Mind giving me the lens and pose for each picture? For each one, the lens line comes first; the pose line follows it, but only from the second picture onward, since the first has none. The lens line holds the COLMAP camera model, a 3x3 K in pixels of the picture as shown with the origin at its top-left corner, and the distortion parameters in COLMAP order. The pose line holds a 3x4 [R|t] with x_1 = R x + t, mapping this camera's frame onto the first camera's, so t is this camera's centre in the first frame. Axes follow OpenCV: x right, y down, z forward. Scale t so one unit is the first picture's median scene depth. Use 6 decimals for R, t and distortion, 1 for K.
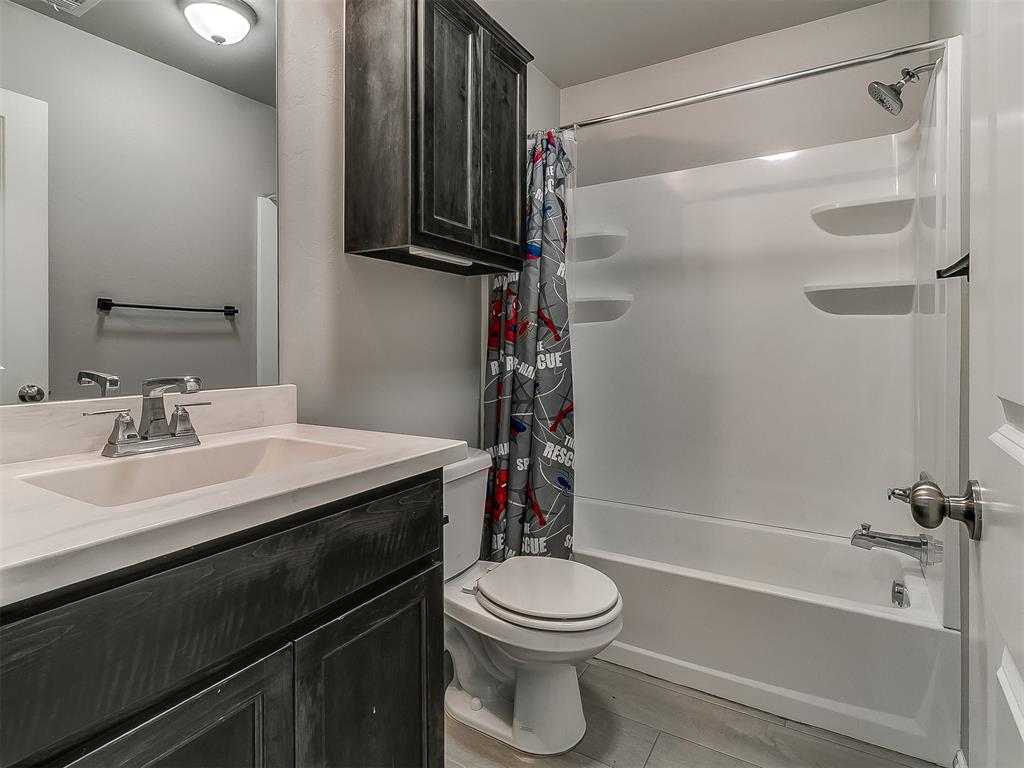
lens RADIAL K [[543.4, 0, 506.9], [0, 543.4, 363.0], [0, 0, 1]] dist [-0.000013, 0.000935]
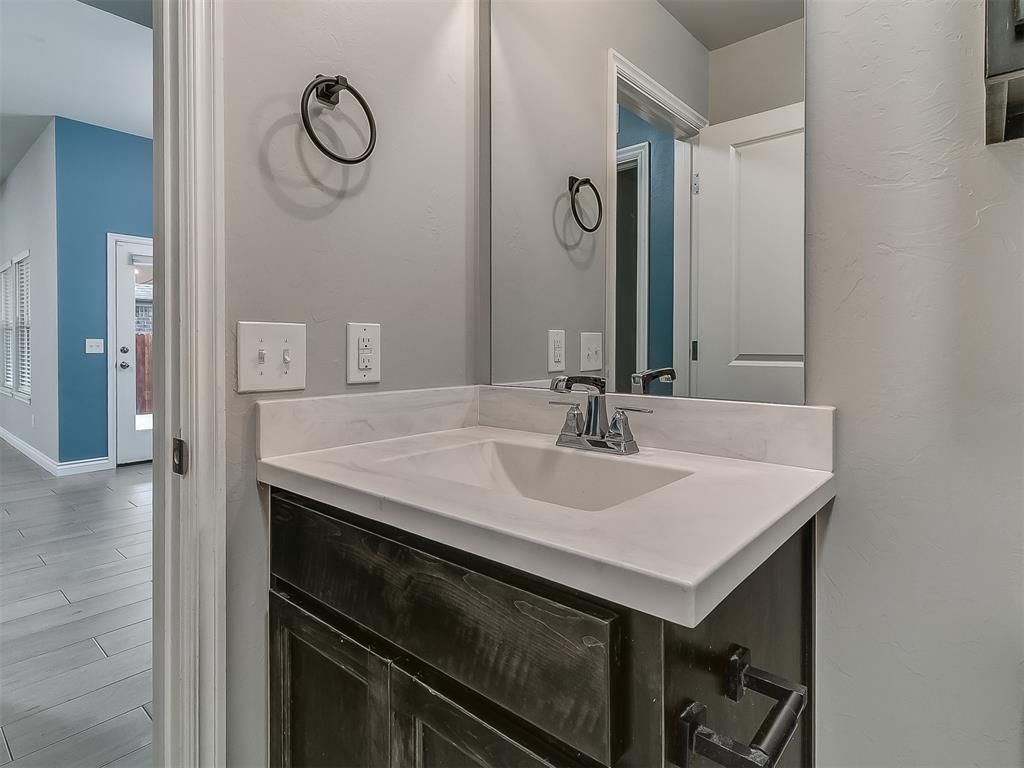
lens RADIAL K [[562.7, 0, 513.4], [0, 562.7, 355.6], [0, 0, 1]] dist [-0.004549, 0.000971]
pose [[-0.174126, 0.015739, -0.984598, 0.449028], [-0.034678, 0.999154, 0.022105, -0.031748], [0.984113, 0.037993, -0.173433, 1.213372]]
